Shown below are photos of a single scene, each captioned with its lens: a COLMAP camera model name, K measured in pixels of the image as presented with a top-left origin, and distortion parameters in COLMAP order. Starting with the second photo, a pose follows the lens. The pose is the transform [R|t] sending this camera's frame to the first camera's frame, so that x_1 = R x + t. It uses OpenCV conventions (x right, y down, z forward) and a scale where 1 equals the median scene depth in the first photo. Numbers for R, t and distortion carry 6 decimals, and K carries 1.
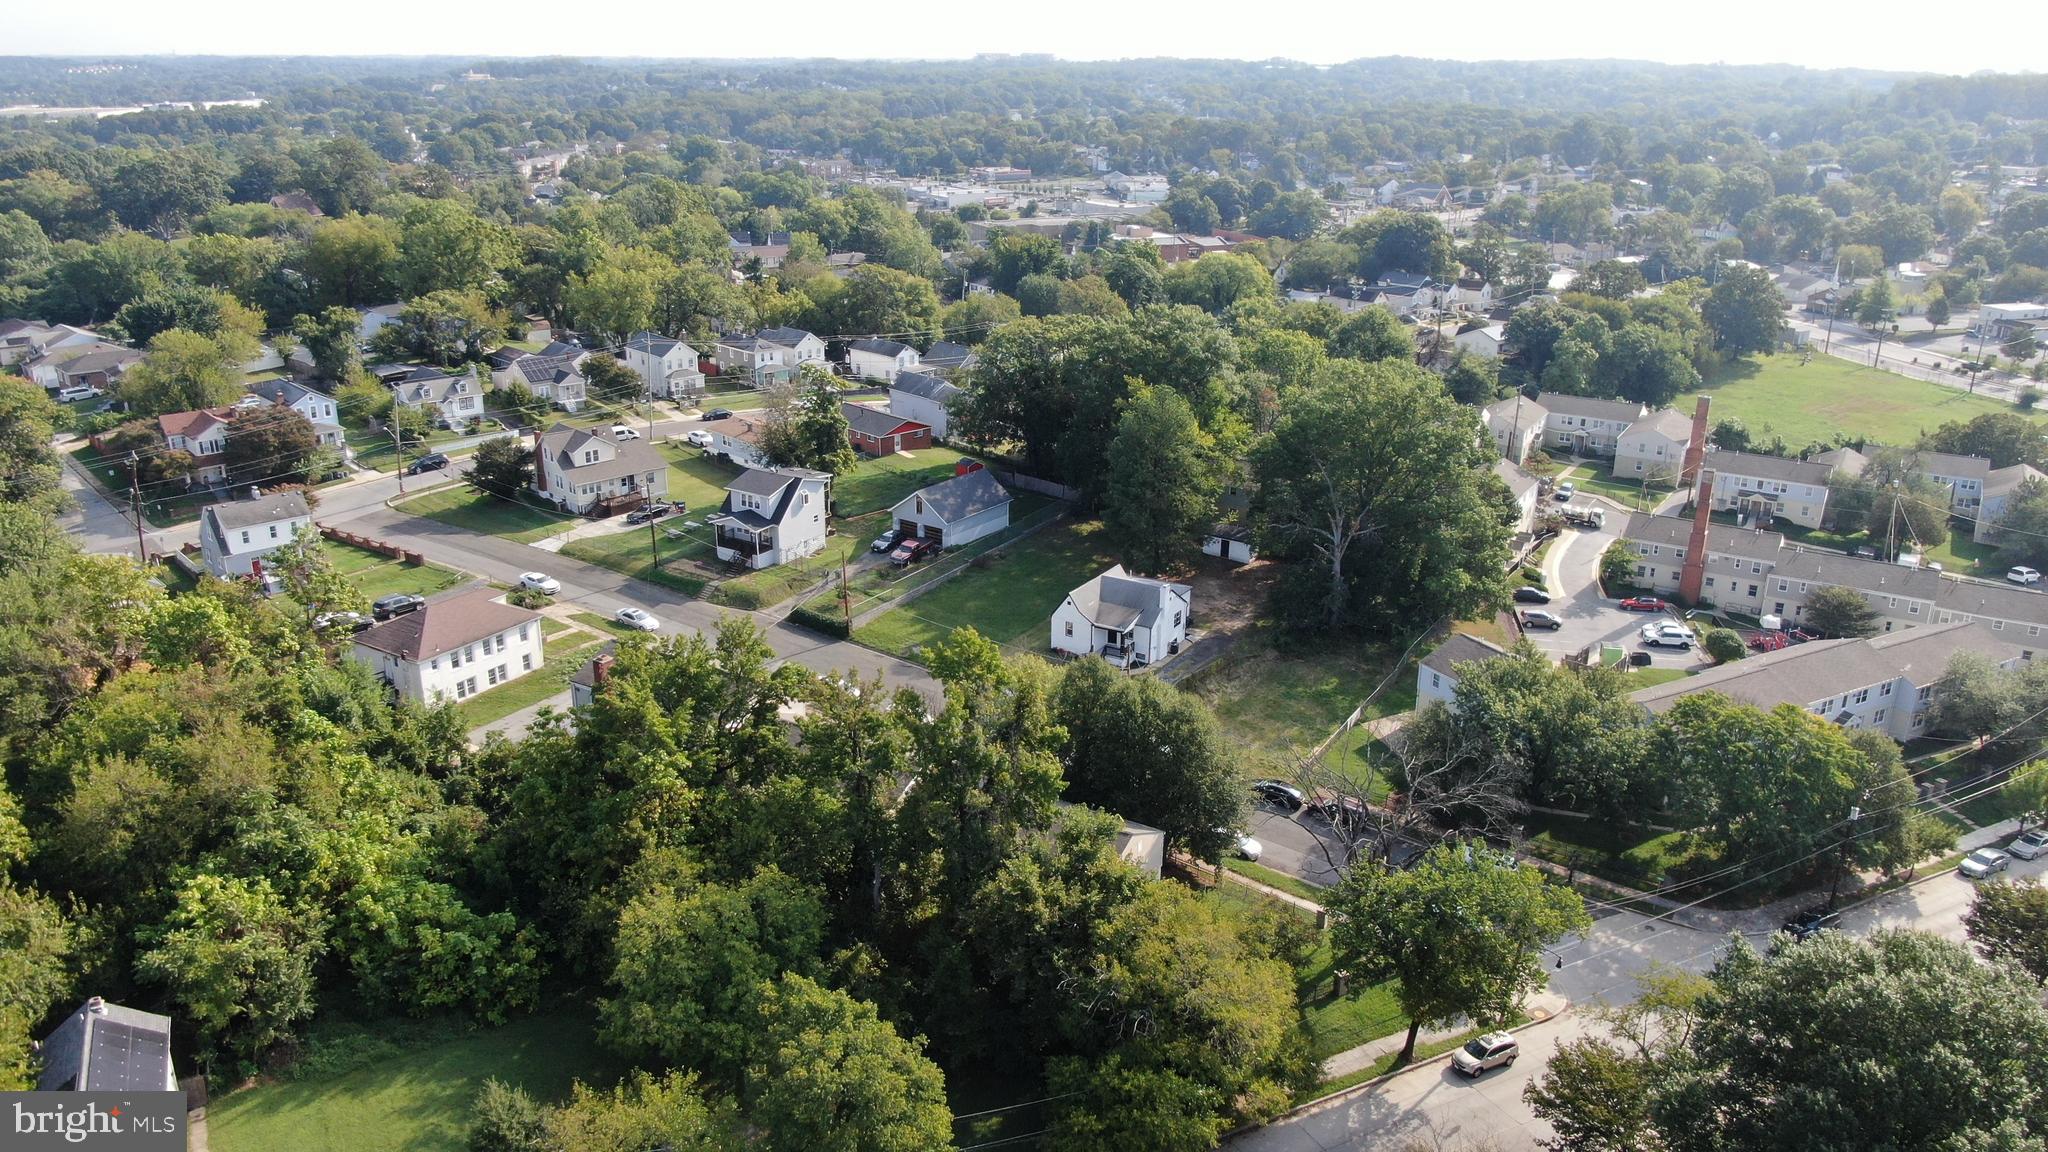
lens RADIAL K [[1459.0, 0, 1025.0], [0, 1459.0, 582.8], [0, 0, 1]] dist [-0.011417, -0.001279]
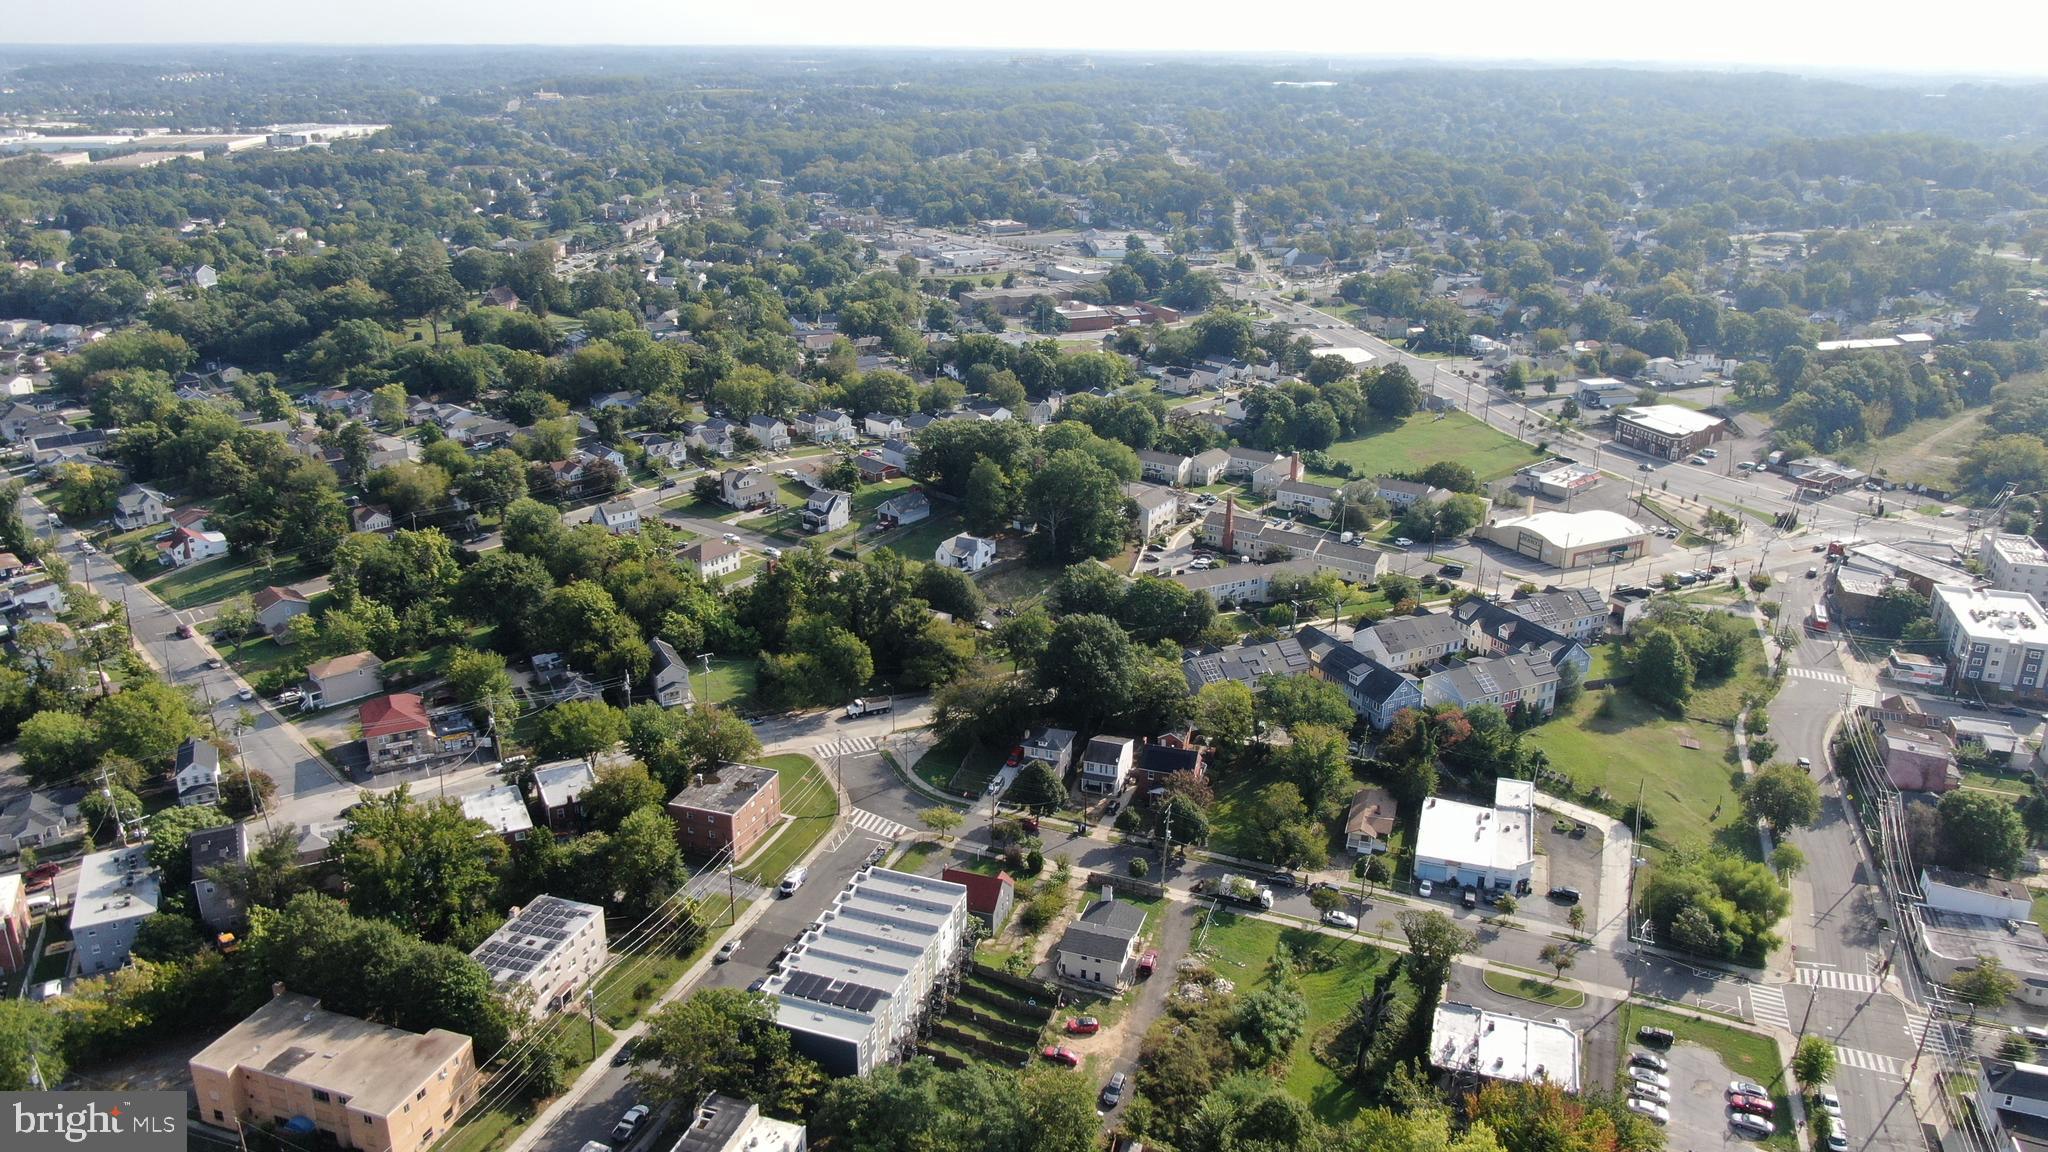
lens RADIAL K [[1459.0, 0, 1026.5], [0, 1459.0, 569.1], [0, 0, 1]] dist [-0.011417, -0.001279]
pose [[0.999661, 0.008824, -0.024478, 0.194838], [-0.008791, 0.999960, 0.001458, 0.039059], [0.024490, -0.001243, 0.999699, -1.254228]]
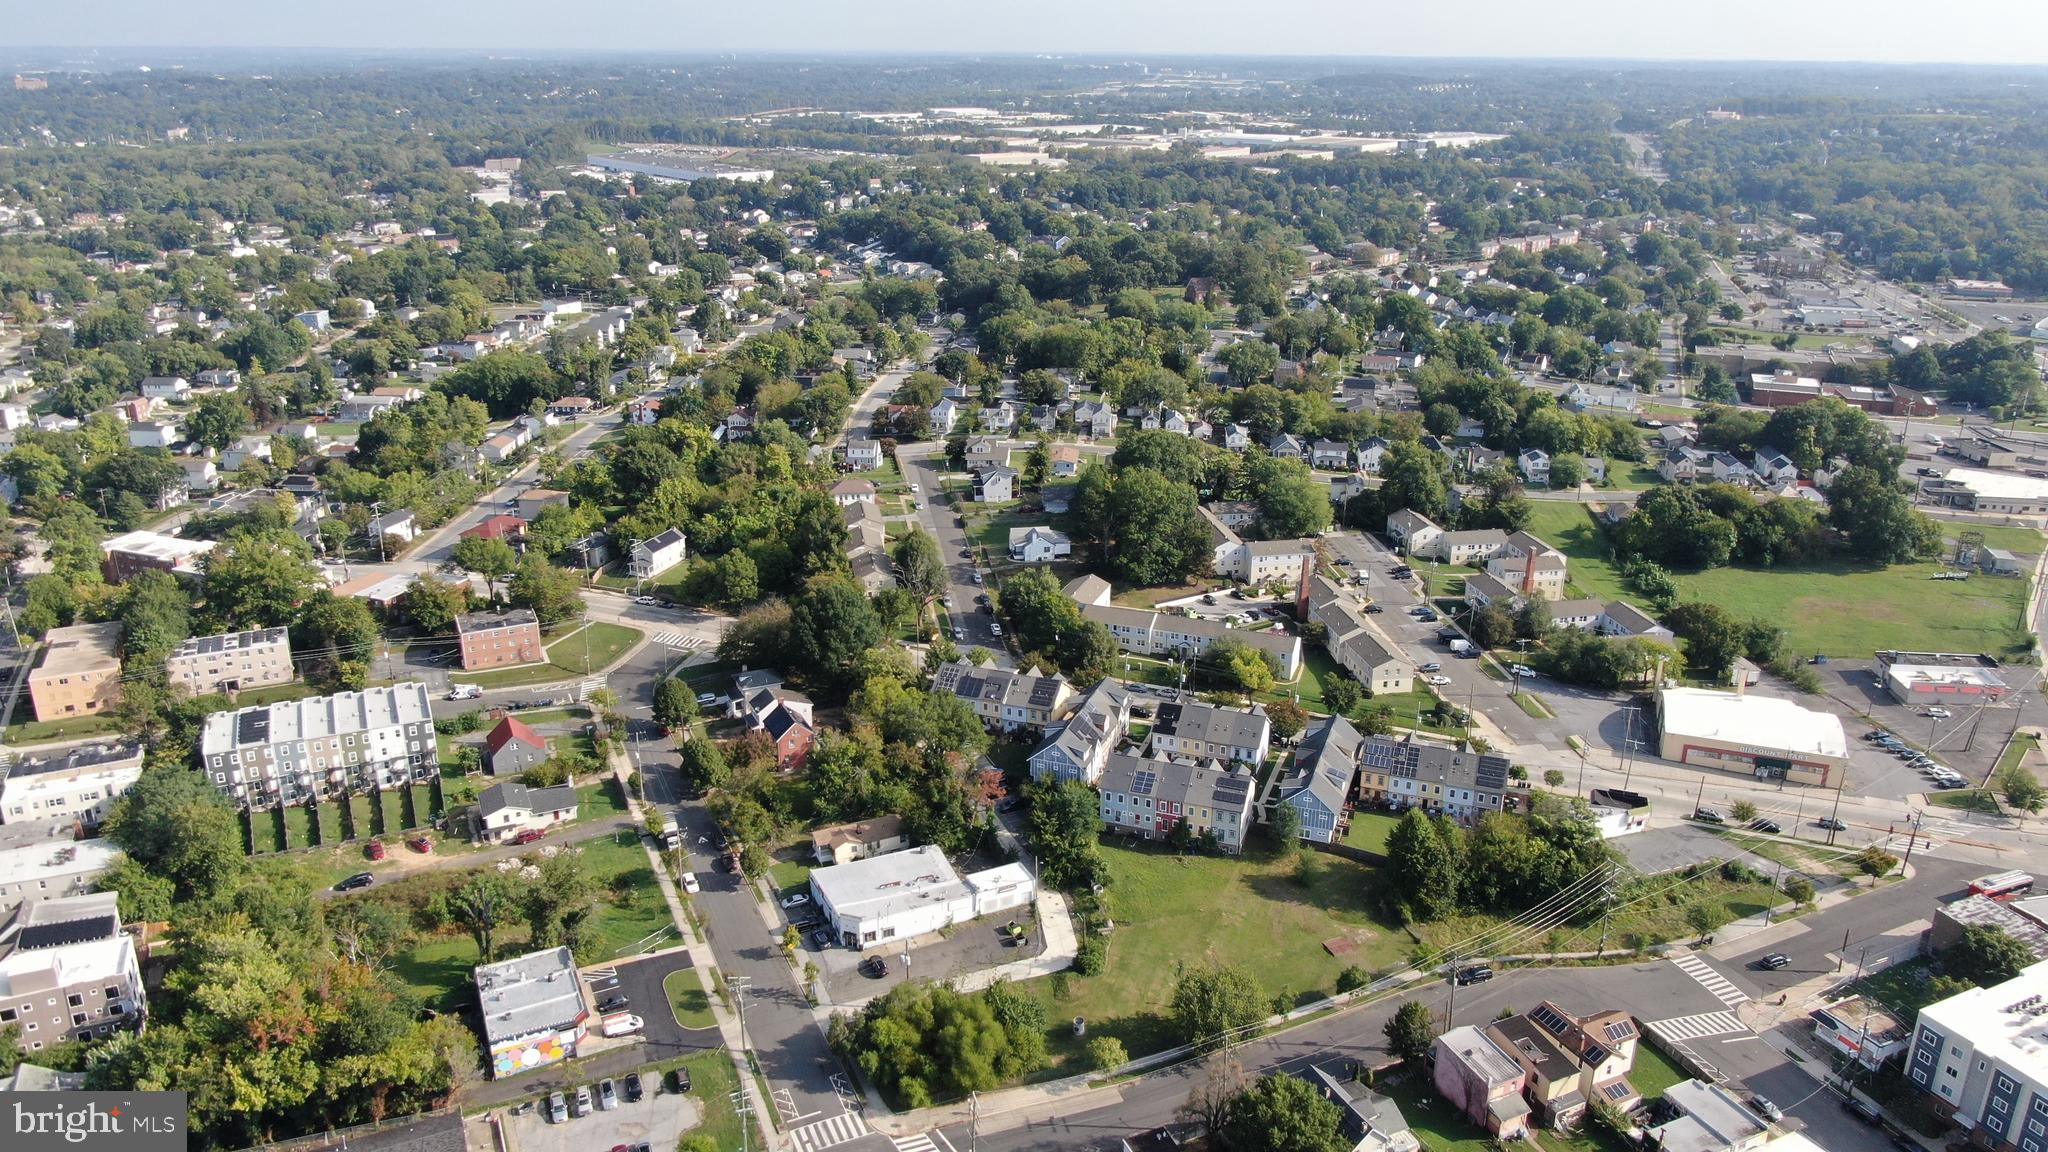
lens RADIAL K [[1459.0, 0, 1030.4], [0, 1459.0, 578.7], [0, 0, 1]] dist [-0.011417, -0.001279]
pose [[0.674809, 0.250747, -0.694089, 1.564202], [-0.252381, 0.962212, 0.102238, -0.150490], [0.693496, 0.106184, 0.712593, -0.729559]]
